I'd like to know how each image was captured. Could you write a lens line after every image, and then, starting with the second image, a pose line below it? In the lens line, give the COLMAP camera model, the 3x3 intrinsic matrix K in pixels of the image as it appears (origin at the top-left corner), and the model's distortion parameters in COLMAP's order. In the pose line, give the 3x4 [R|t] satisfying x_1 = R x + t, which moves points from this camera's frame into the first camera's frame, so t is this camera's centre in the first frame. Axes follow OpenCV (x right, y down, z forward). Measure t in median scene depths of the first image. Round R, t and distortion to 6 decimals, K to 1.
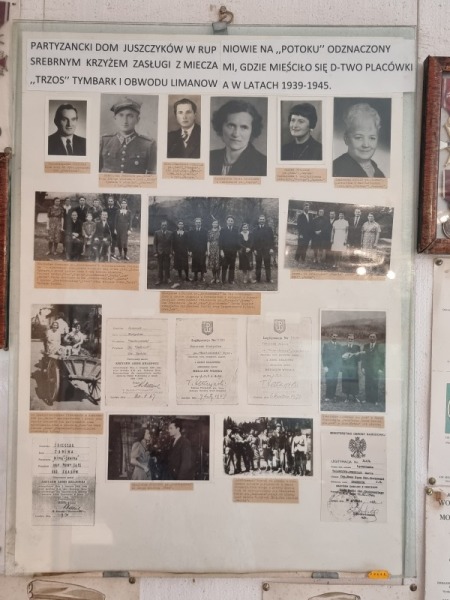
lens RADIAL K [[422.7, 0, 226.0], [0, 422.7, 303.1], [0, 0, 1]] dist [0.025137, -0.008385]
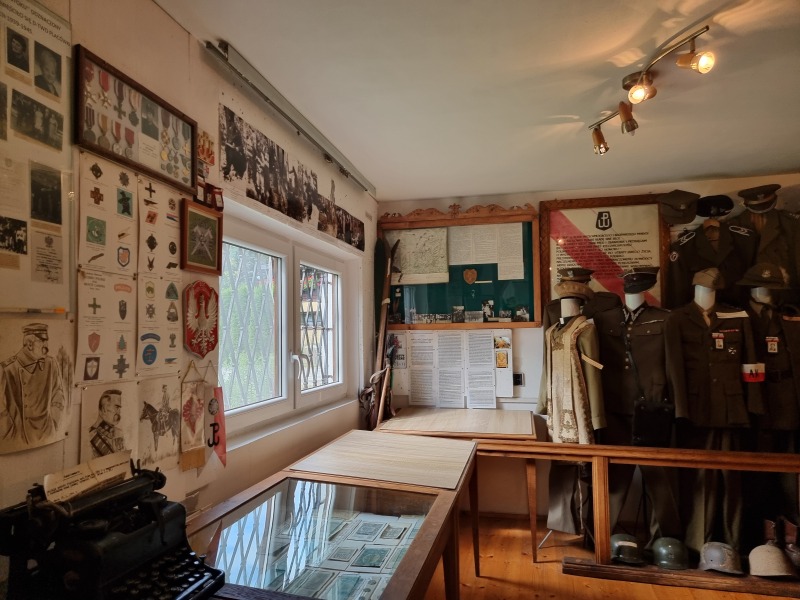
lens RADIAL K [[563.6, 0, 401.7], [0, 563.6, 302.5], [0, 0, 1]] dist [0.025137, -0.008385]
pose [[0.227086, 0.028723, 0.973451, -1.653948], [0.016887, 0.999299, -0.033425, 0.693292], [-0.973728, 0.024029, 0.226442, -0.965801]]
